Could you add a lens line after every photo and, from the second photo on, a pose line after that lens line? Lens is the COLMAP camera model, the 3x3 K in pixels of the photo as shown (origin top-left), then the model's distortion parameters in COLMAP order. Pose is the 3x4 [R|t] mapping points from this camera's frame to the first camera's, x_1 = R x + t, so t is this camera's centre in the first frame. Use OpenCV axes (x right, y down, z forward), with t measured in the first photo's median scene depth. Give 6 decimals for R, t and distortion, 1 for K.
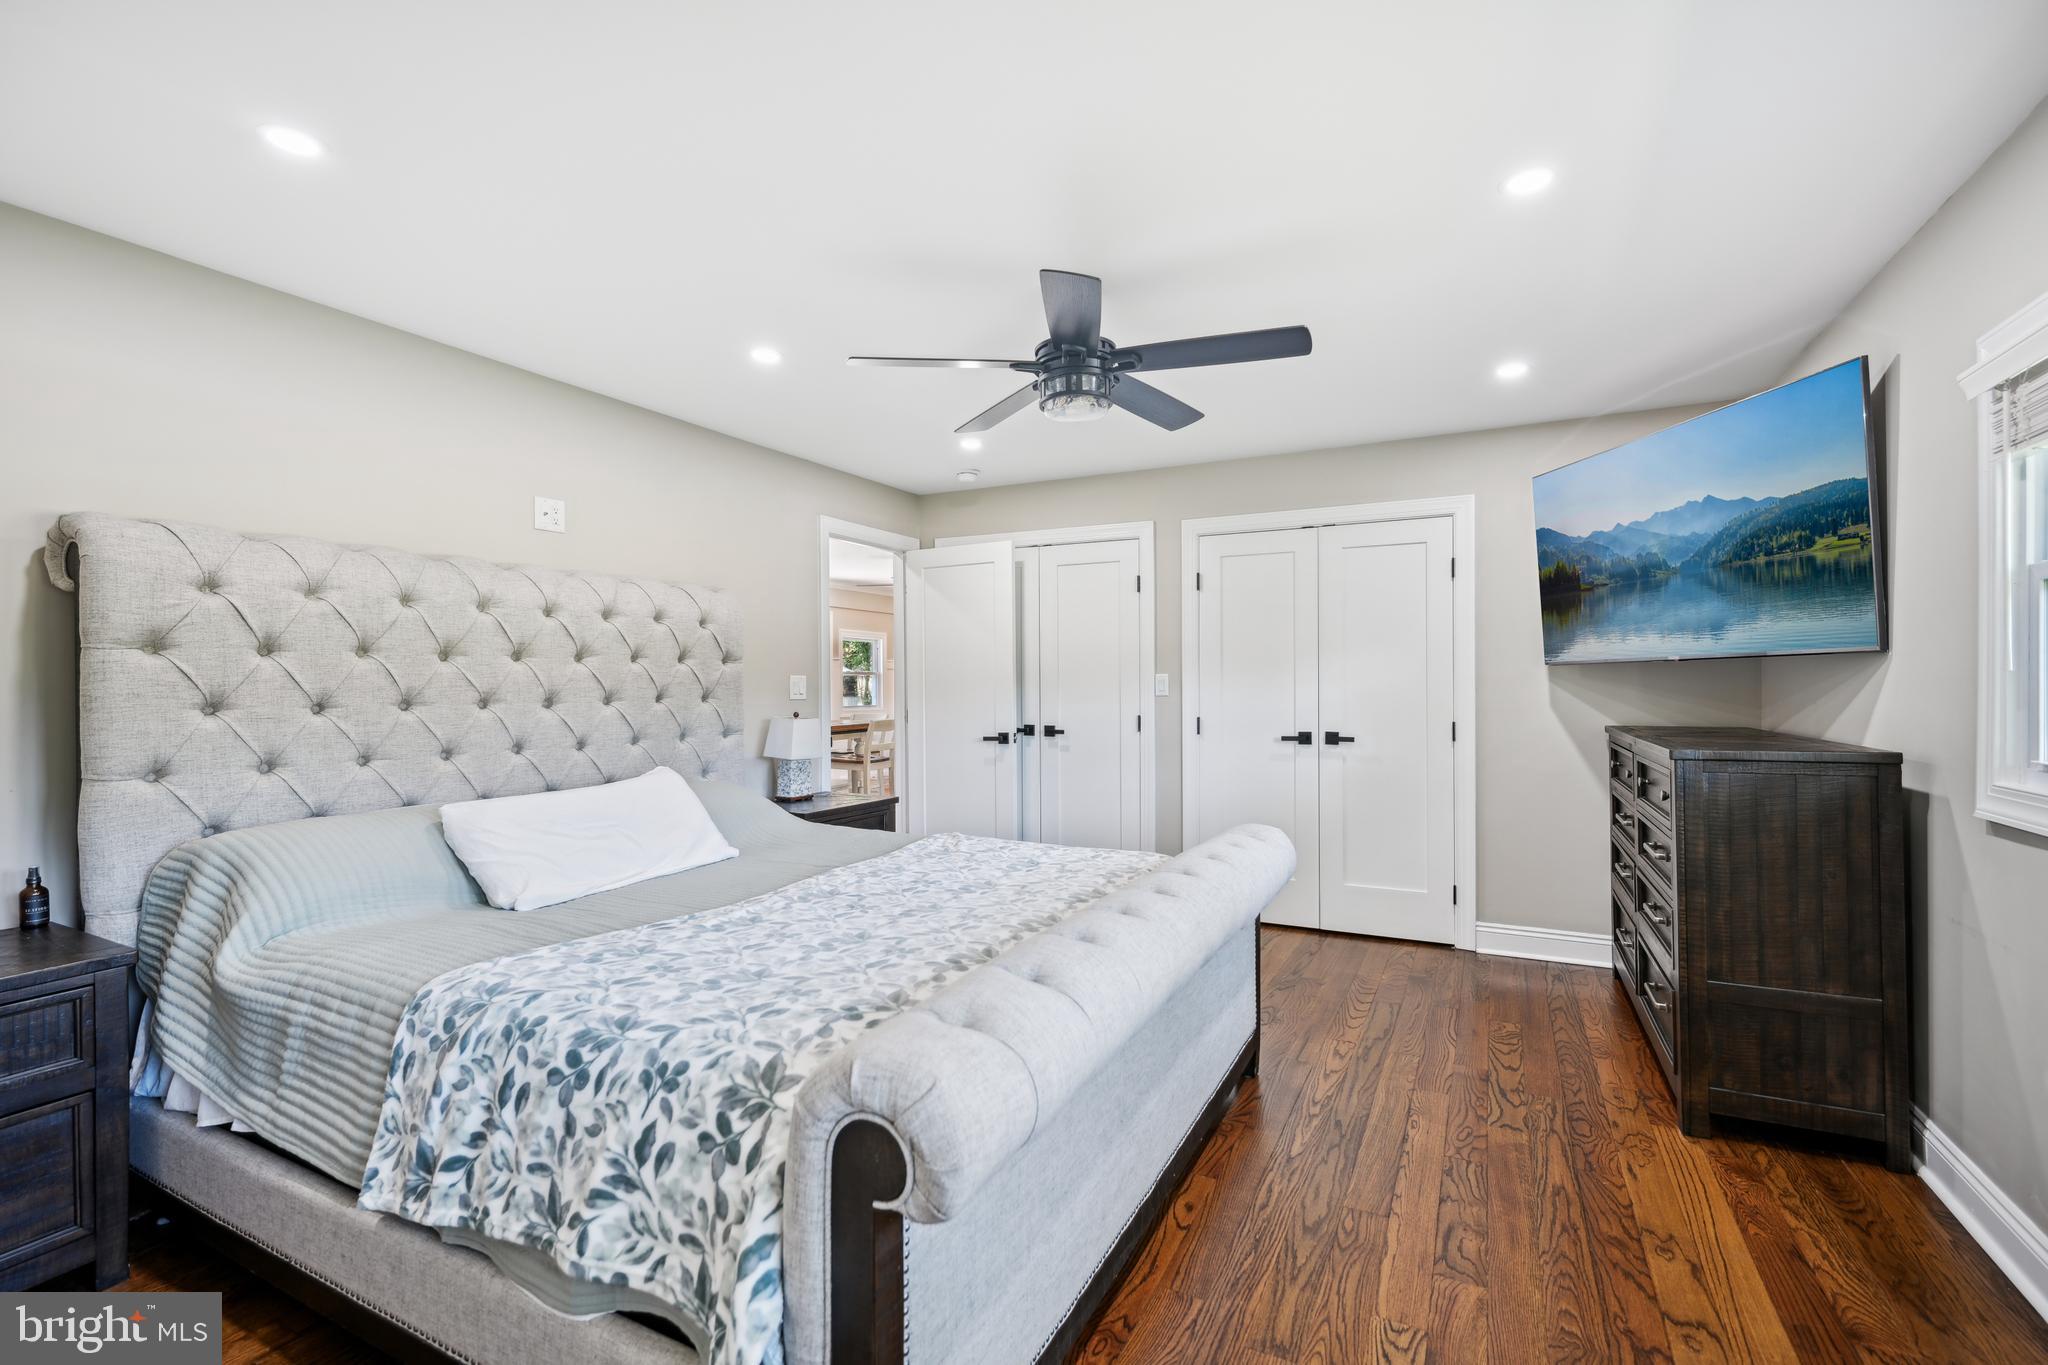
lens RADIAL K [[902.8, 0, 1012.1], [0, 902.8, 682.4], [0, 0, 1]] dist [0.001119, -0.000185]
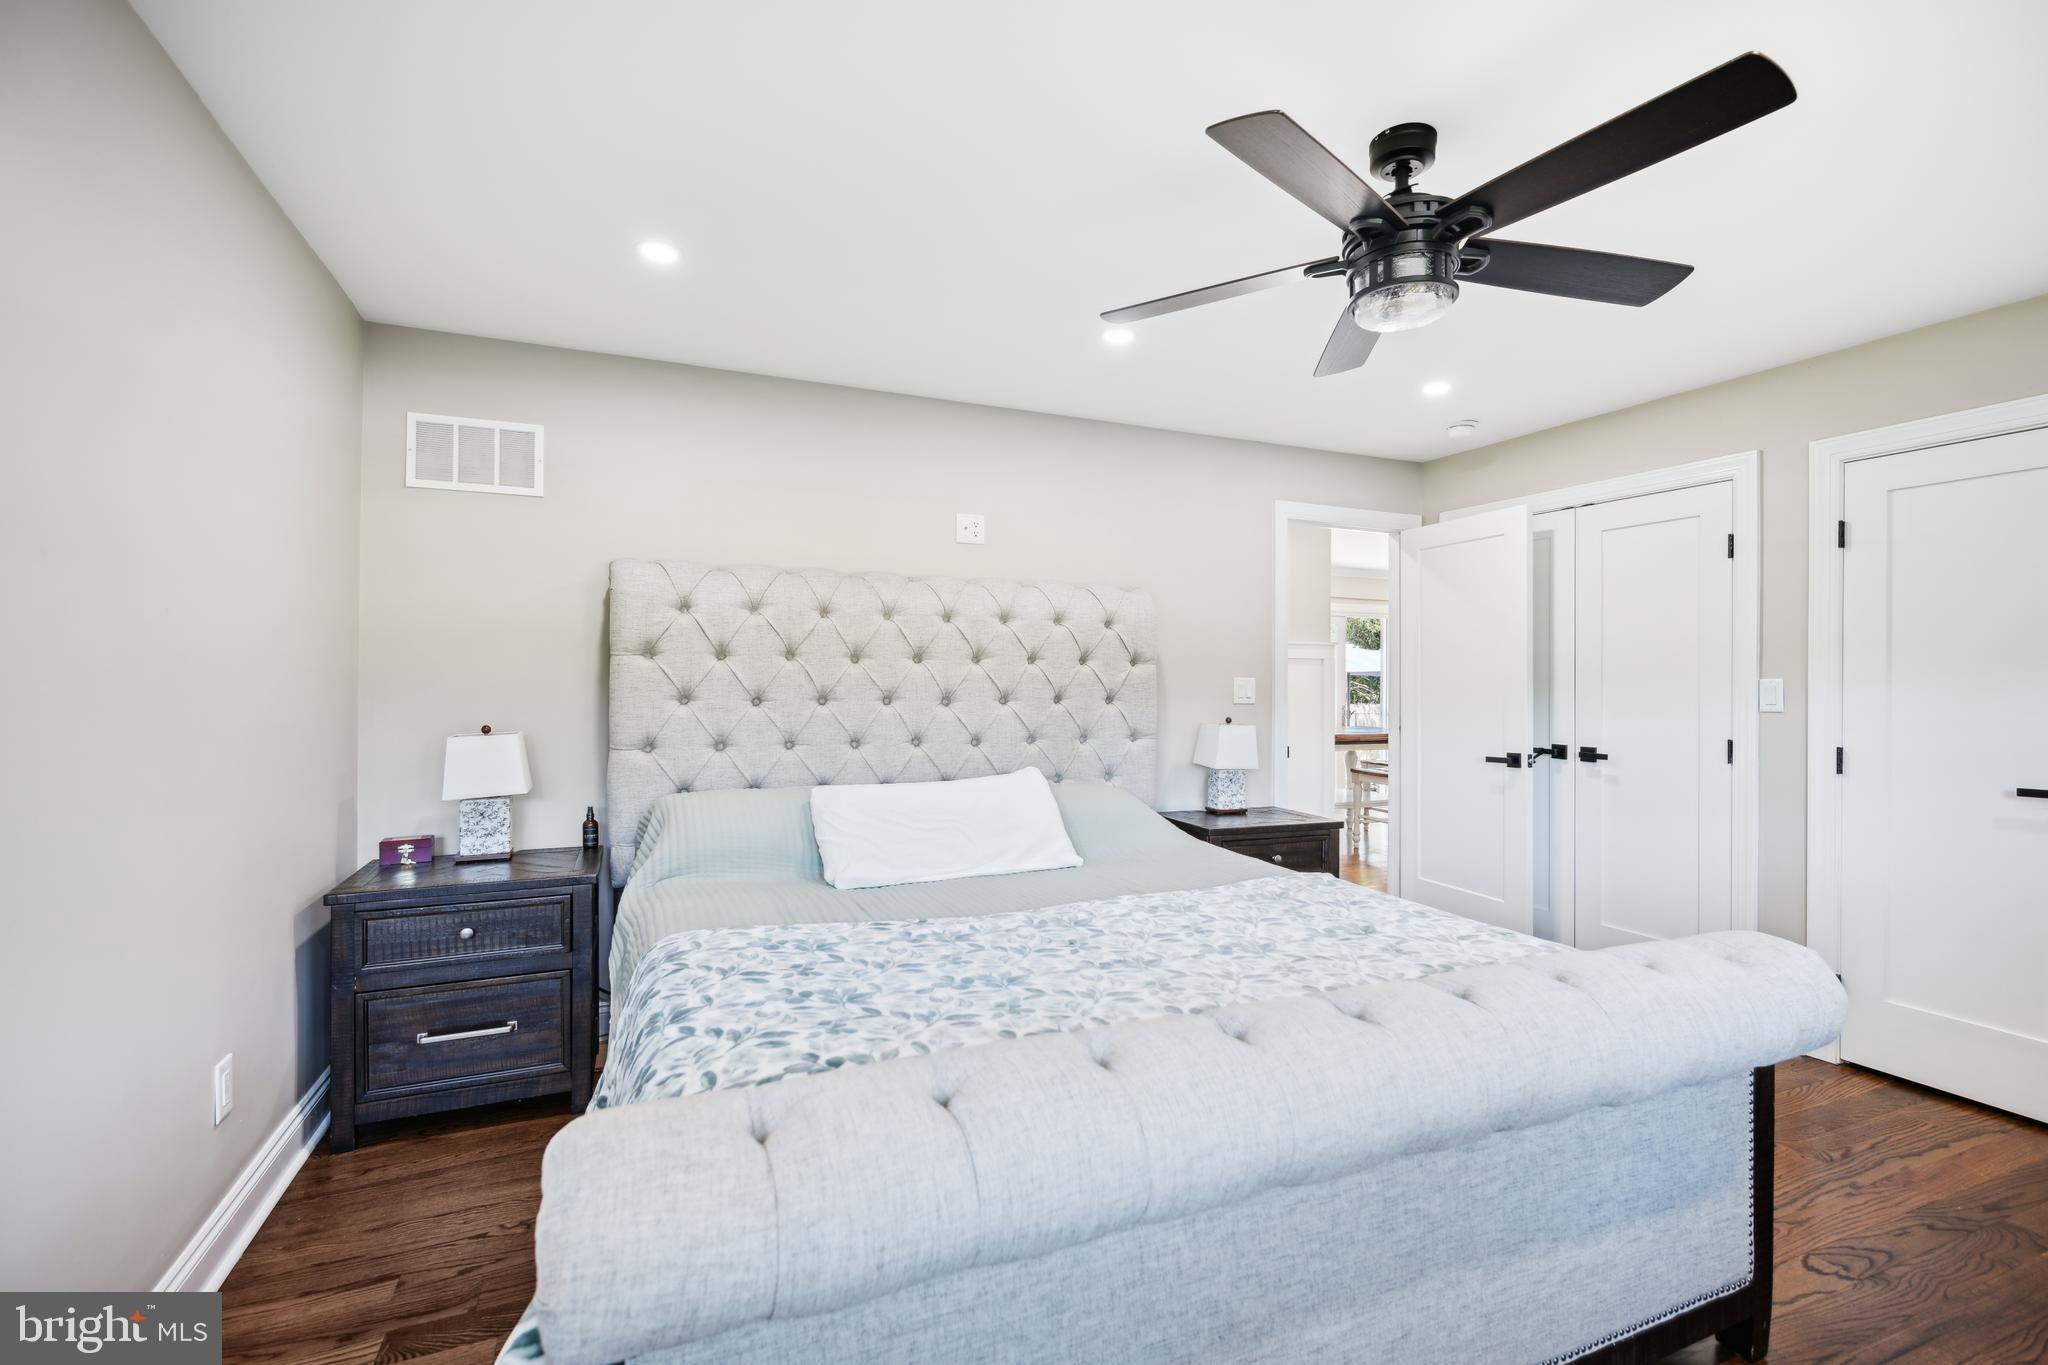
lens RADIAL K [[898.6, 0, 1024.0], [0, 898.6, 682.5], [0, 0, 1]] dist [-0.001118, -0.000134]
pose [[0.774267, 0.010099, -0.632779, 0.305491], [-0.011187, 0.999935, 0.002270, -0.004172], [0.632760, 0.005322, 0.774329, 0.271874]]
